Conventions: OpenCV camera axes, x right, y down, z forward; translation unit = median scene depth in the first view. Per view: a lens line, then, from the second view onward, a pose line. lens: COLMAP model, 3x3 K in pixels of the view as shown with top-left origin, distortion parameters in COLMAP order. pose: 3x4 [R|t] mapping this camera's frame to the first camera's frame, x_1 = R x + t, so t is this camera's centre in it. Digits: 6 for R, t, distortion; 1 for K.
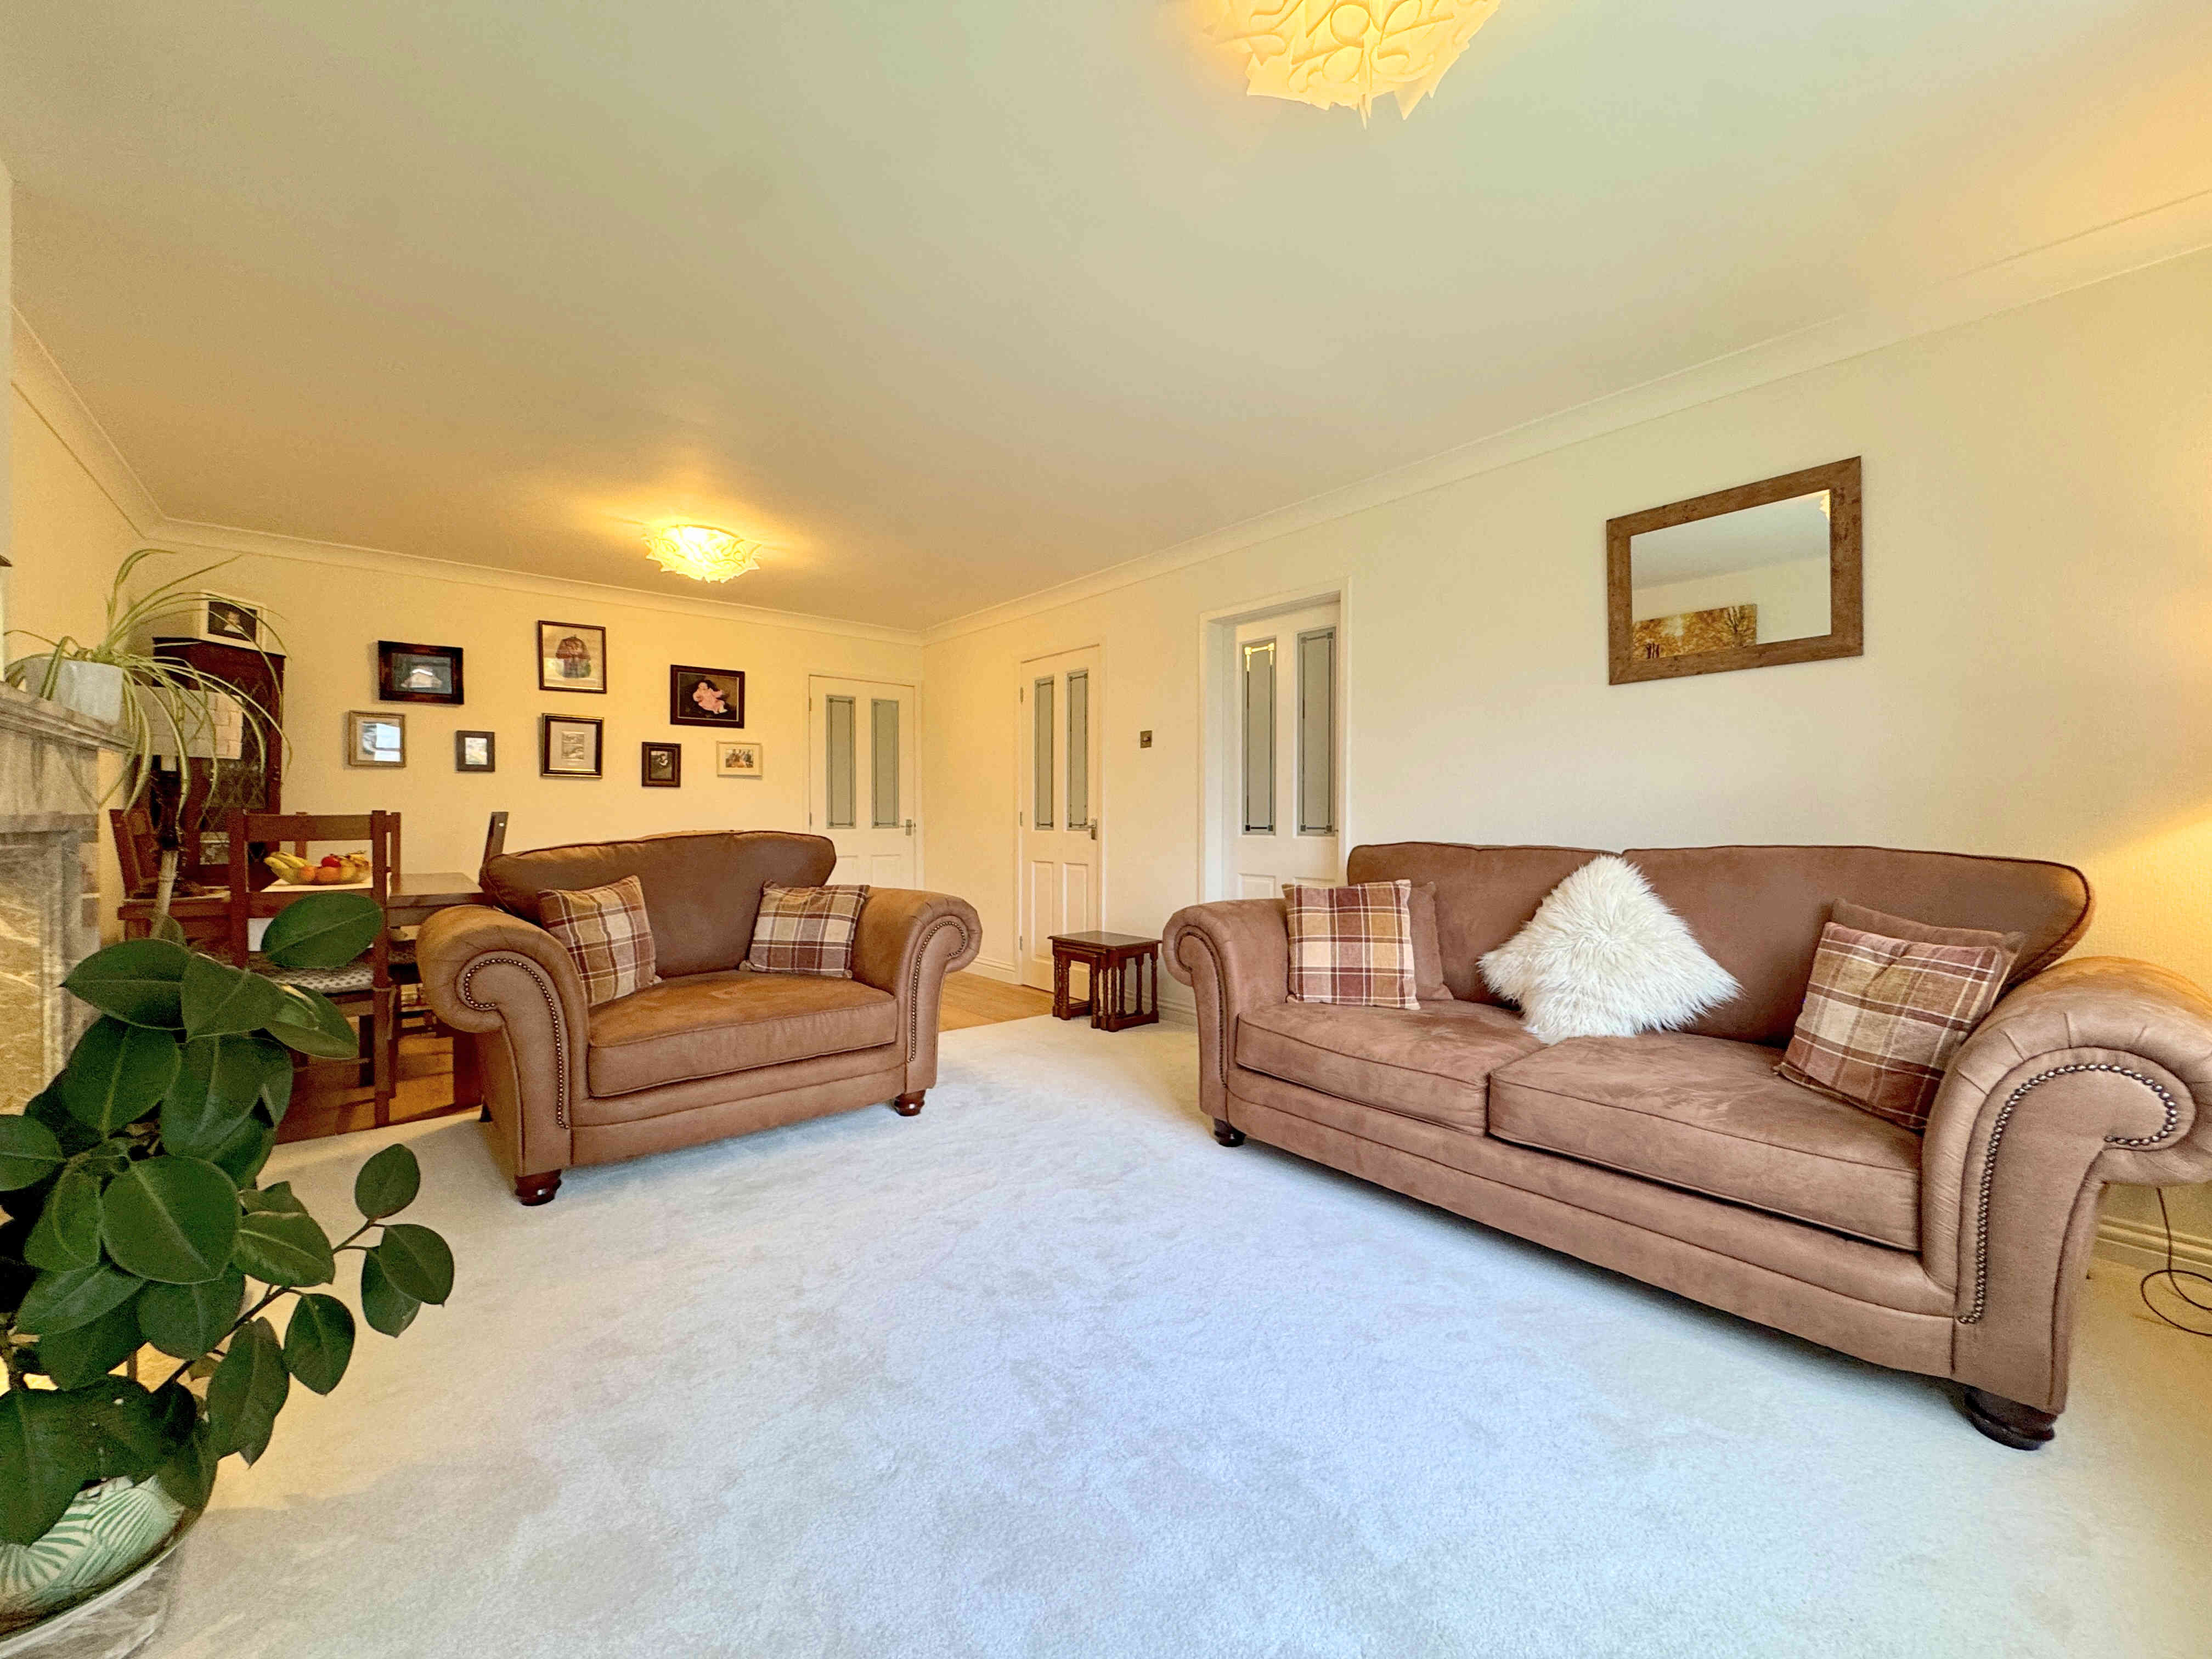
lens RADIAL K [[881.6, 0, 1100.8], [0, 881.6, 826.9], [0, 0, 1]] dist [-0.004553, 0.000592]
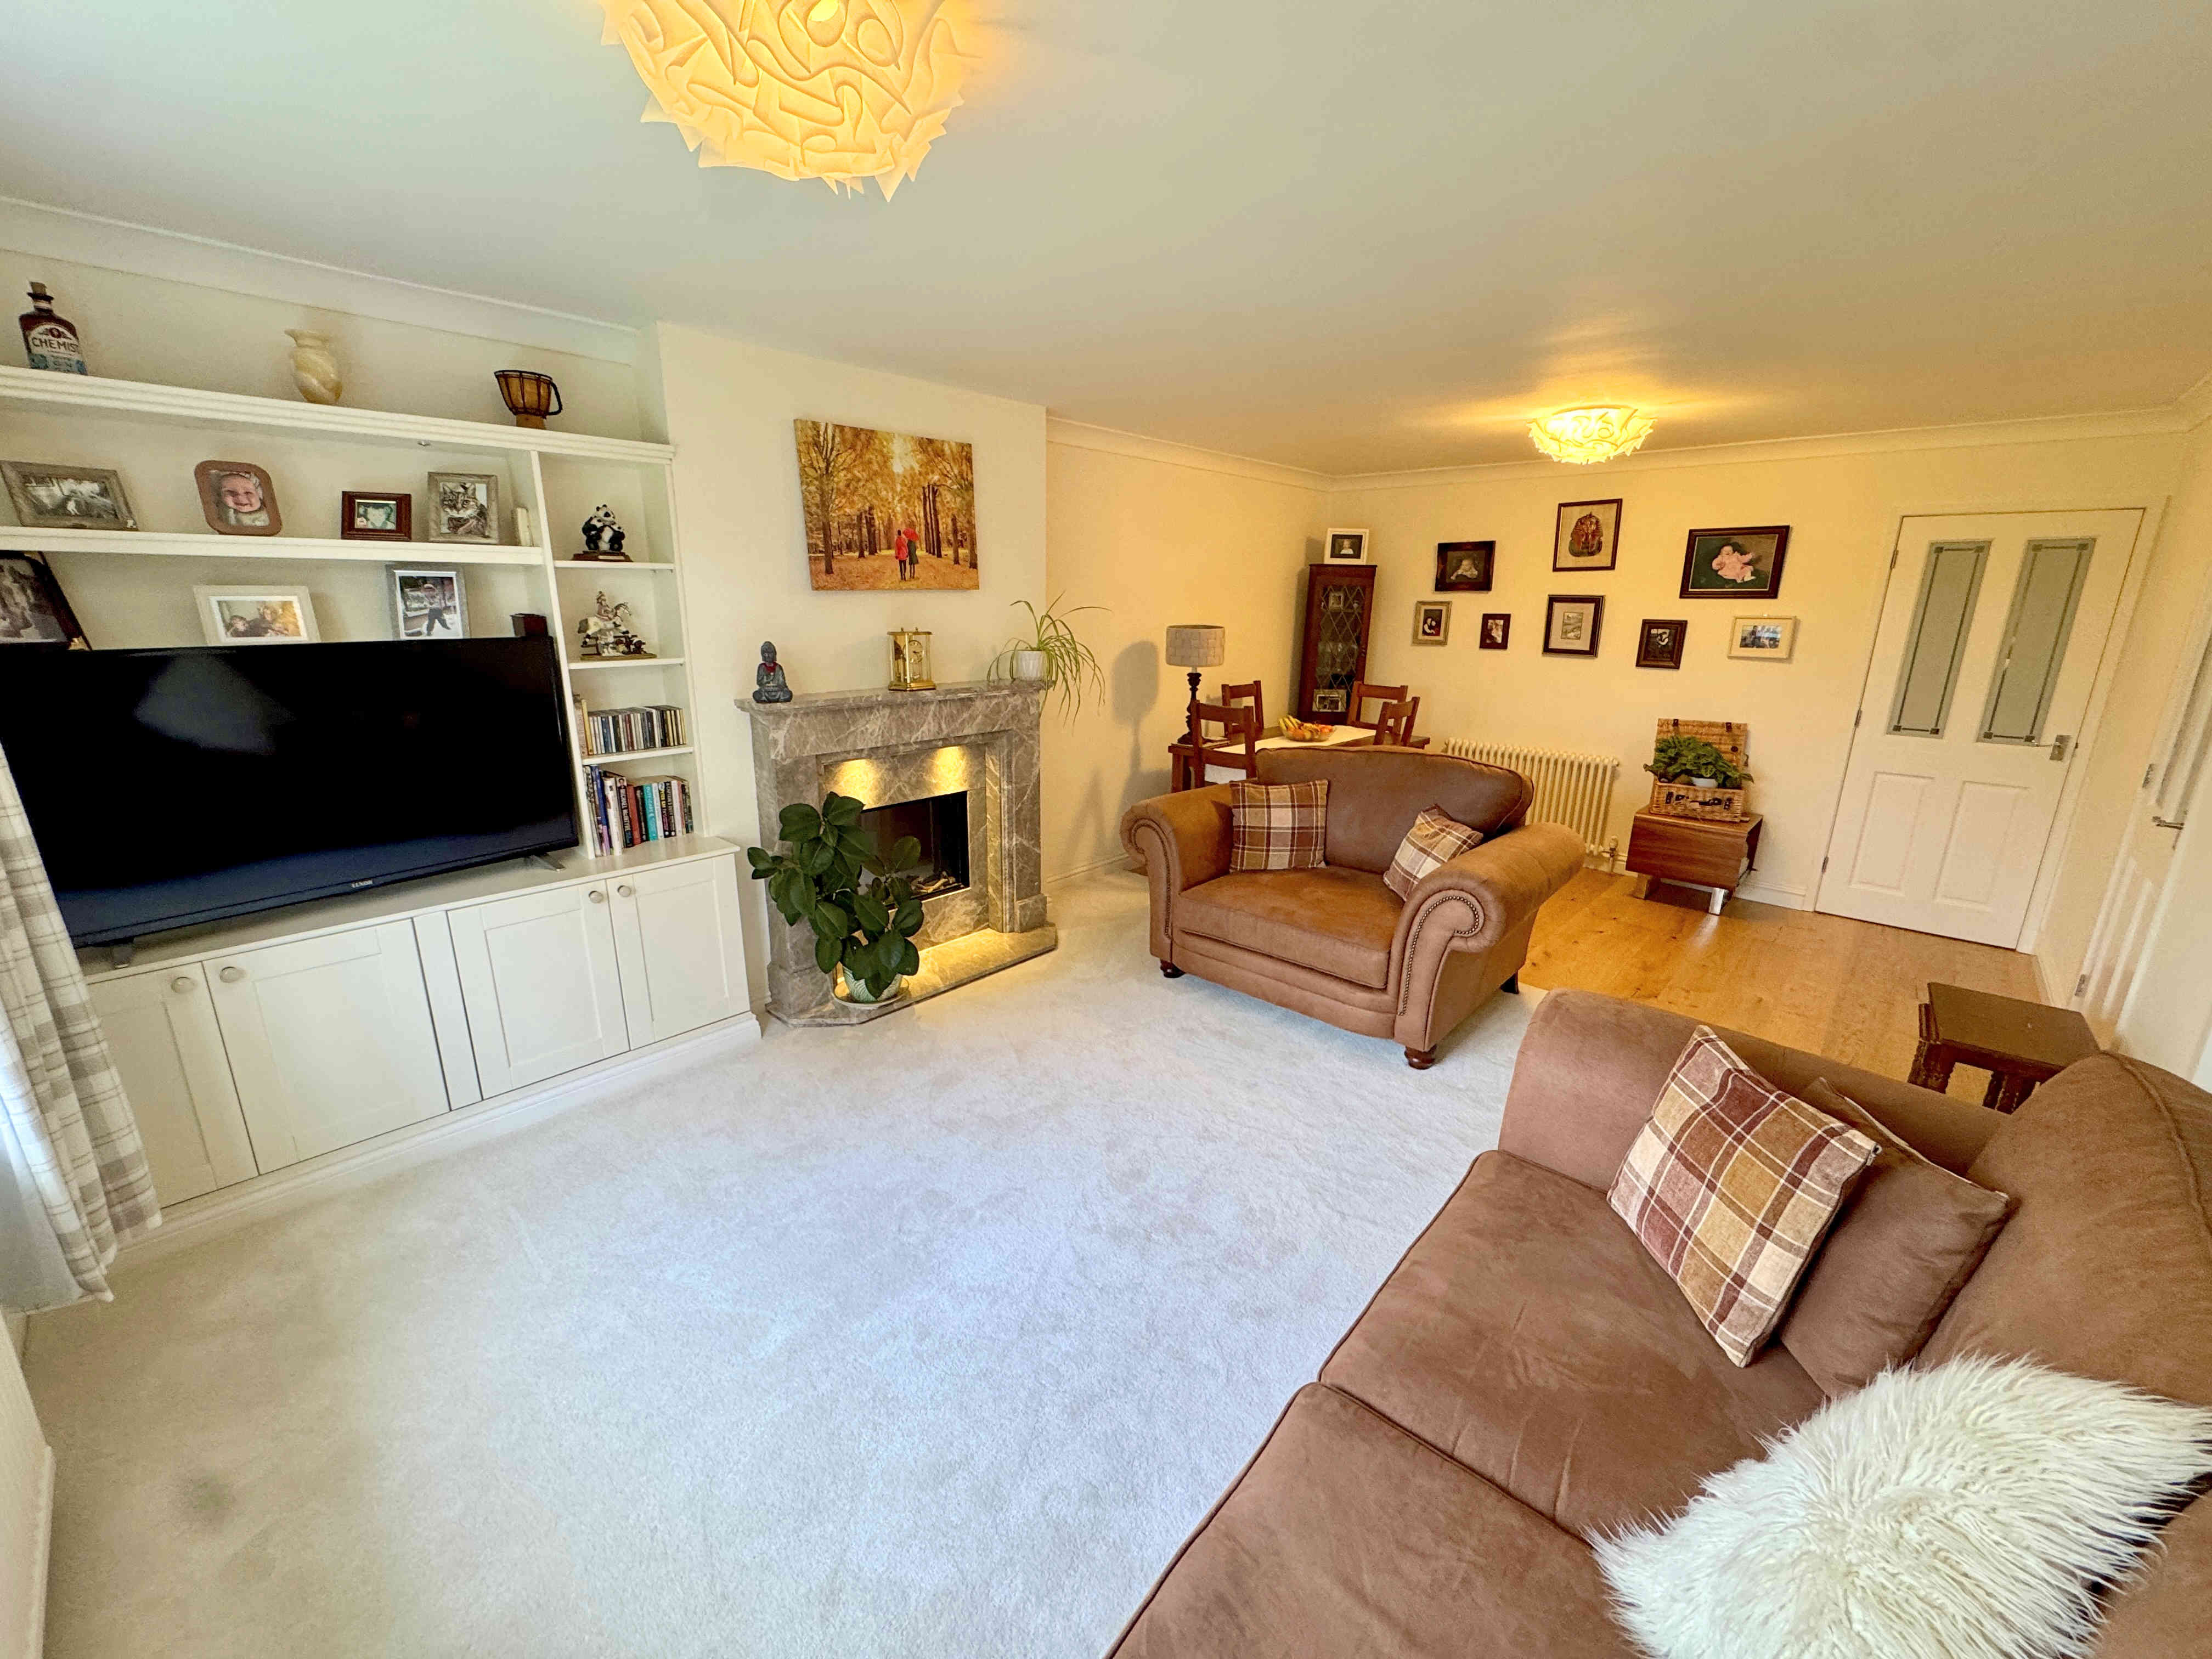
lens RADIAL K [[881.6, 0, 1103.1], [0, 881.6, 826.3], [0, 0, 1]] dist [-0.004553, 0.000592]
pose [[0.140328, 0.251372, -0.957664, 0.372873], [-0.019813, 0.967754, 0.251117, -0.110551], [0.989907, -0.016265, 0.140783, 0.296269]]
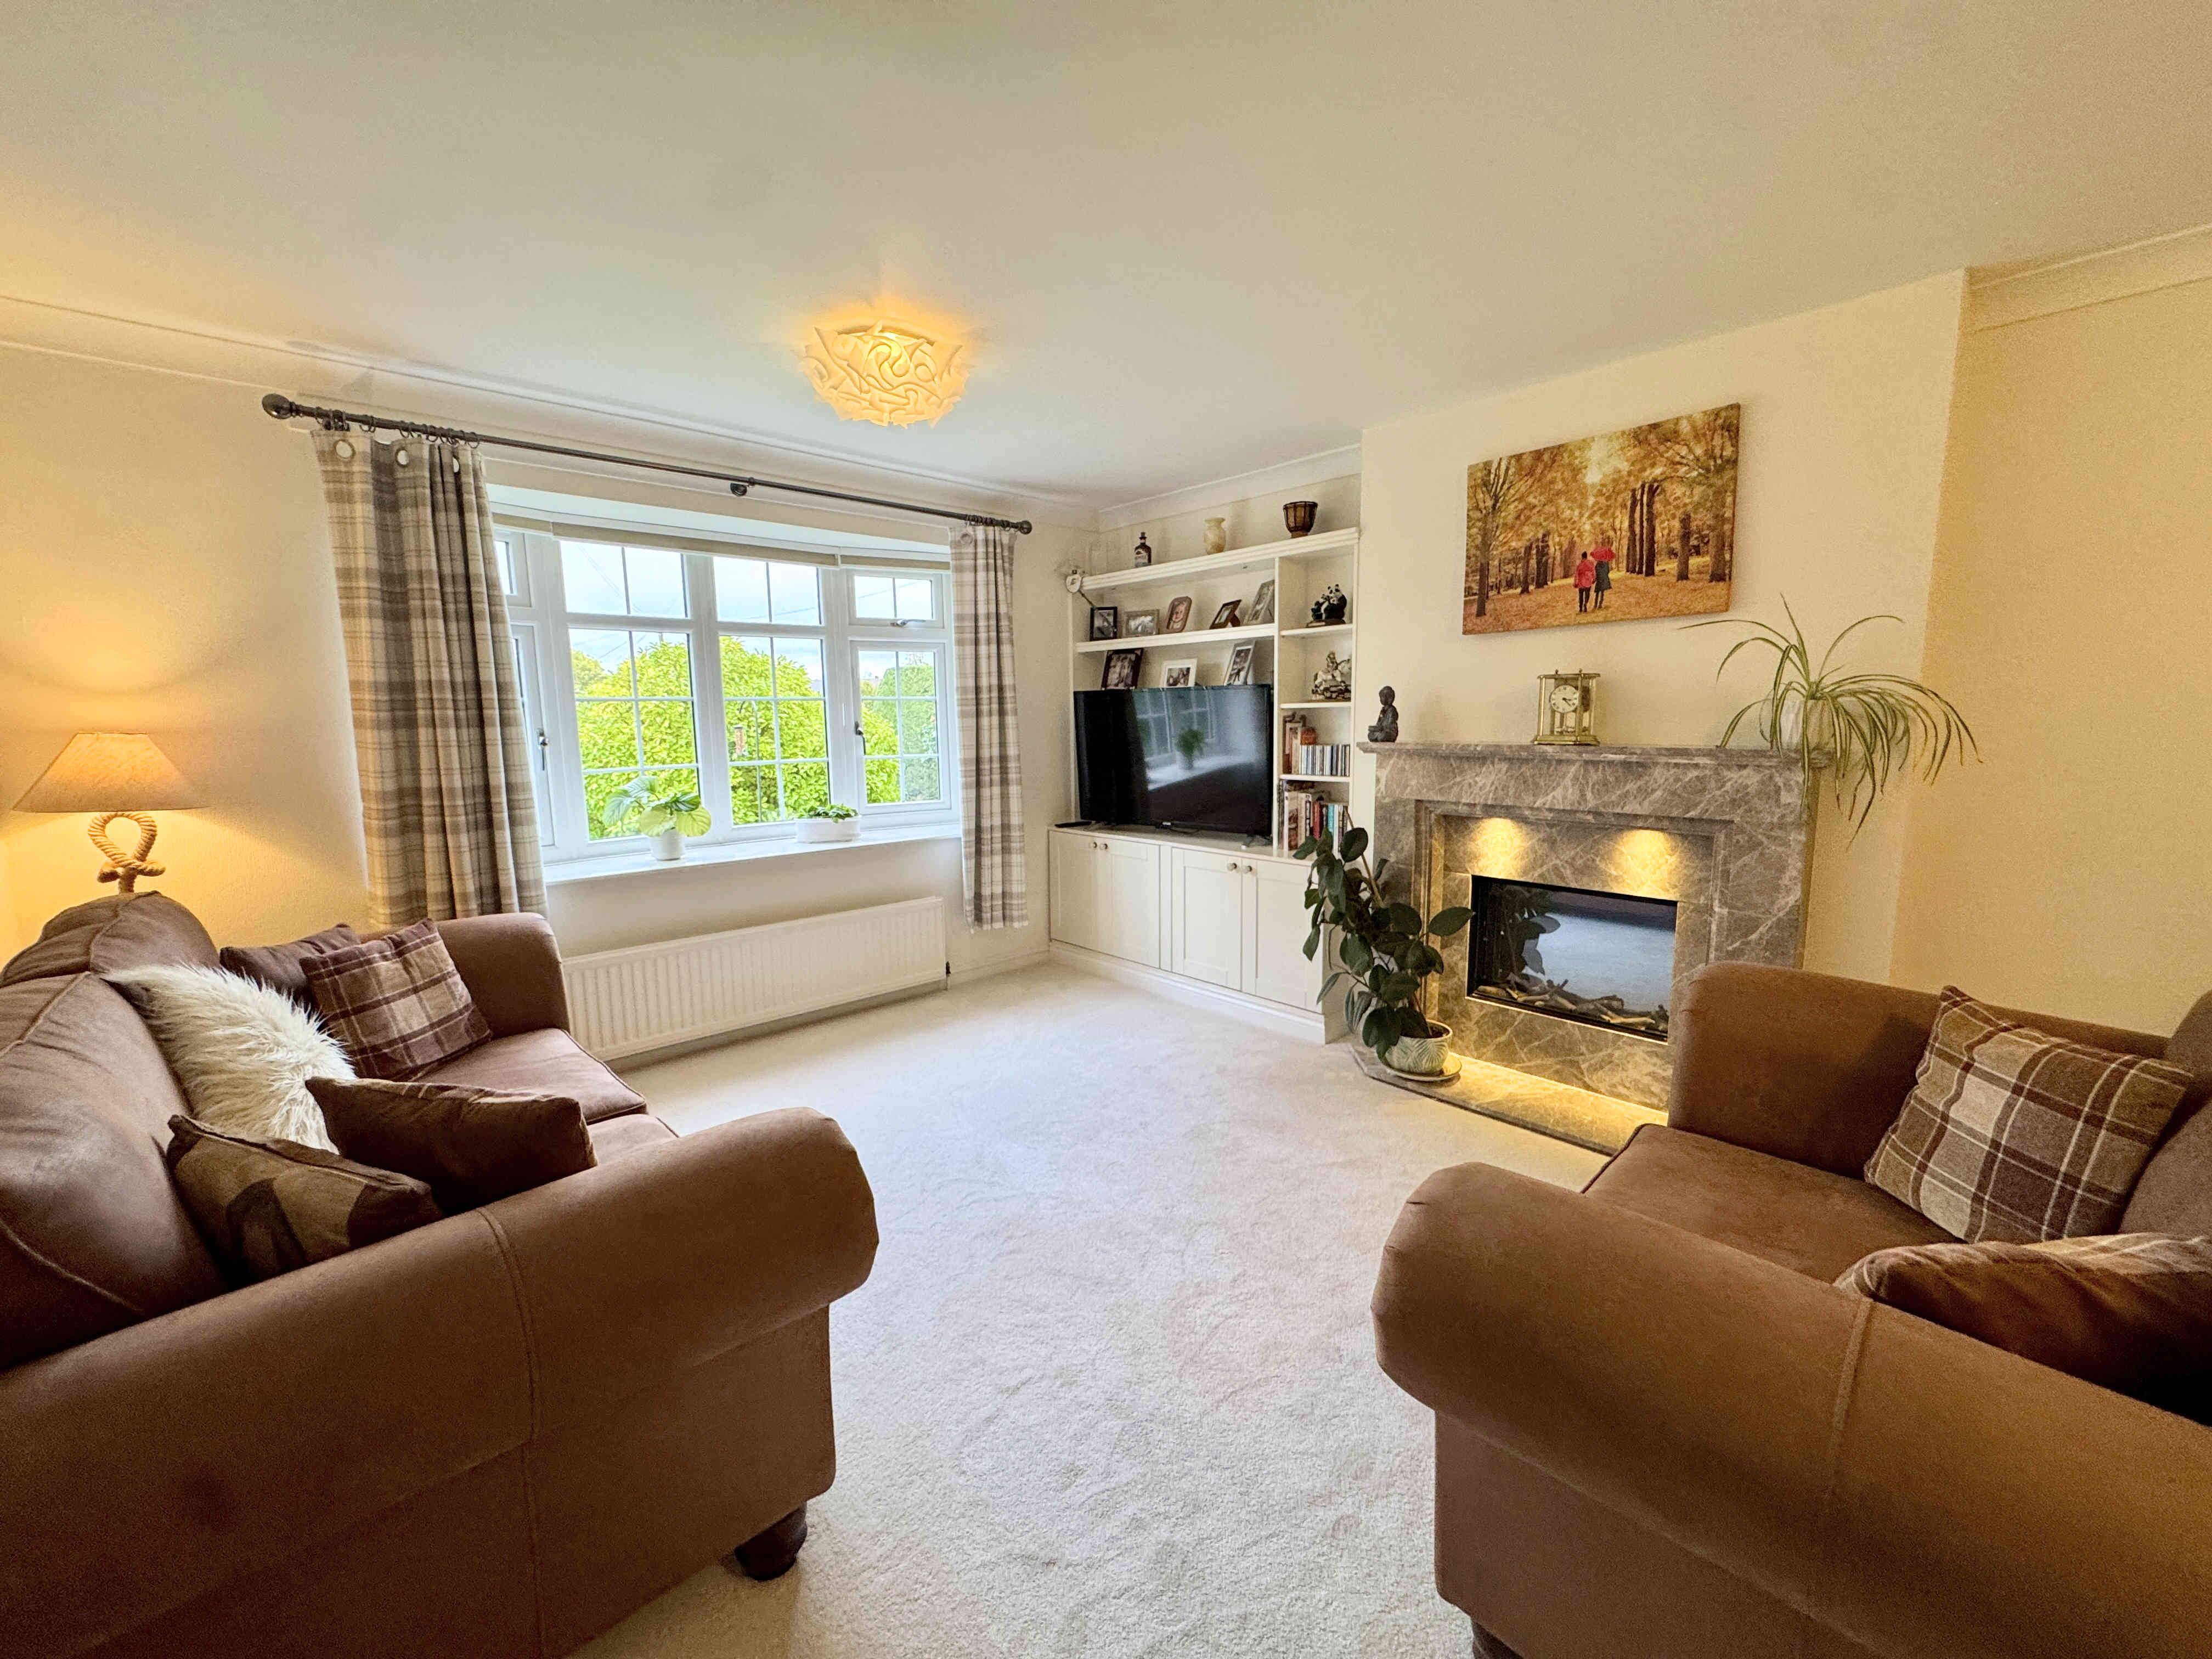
lens RADIAL K [[881.6, 0, 1107.6], [0, 881.6, 831.2], [0, 0, 1]] dist [-0.004553, 0.000592]
pose [[-0.997813, 0.018722, -0.063401, -0.012944], [0.009651, 0.990038, 0.140469, -0.065246], [0.065399, 0.139550, -0.988053, 0.785999]]
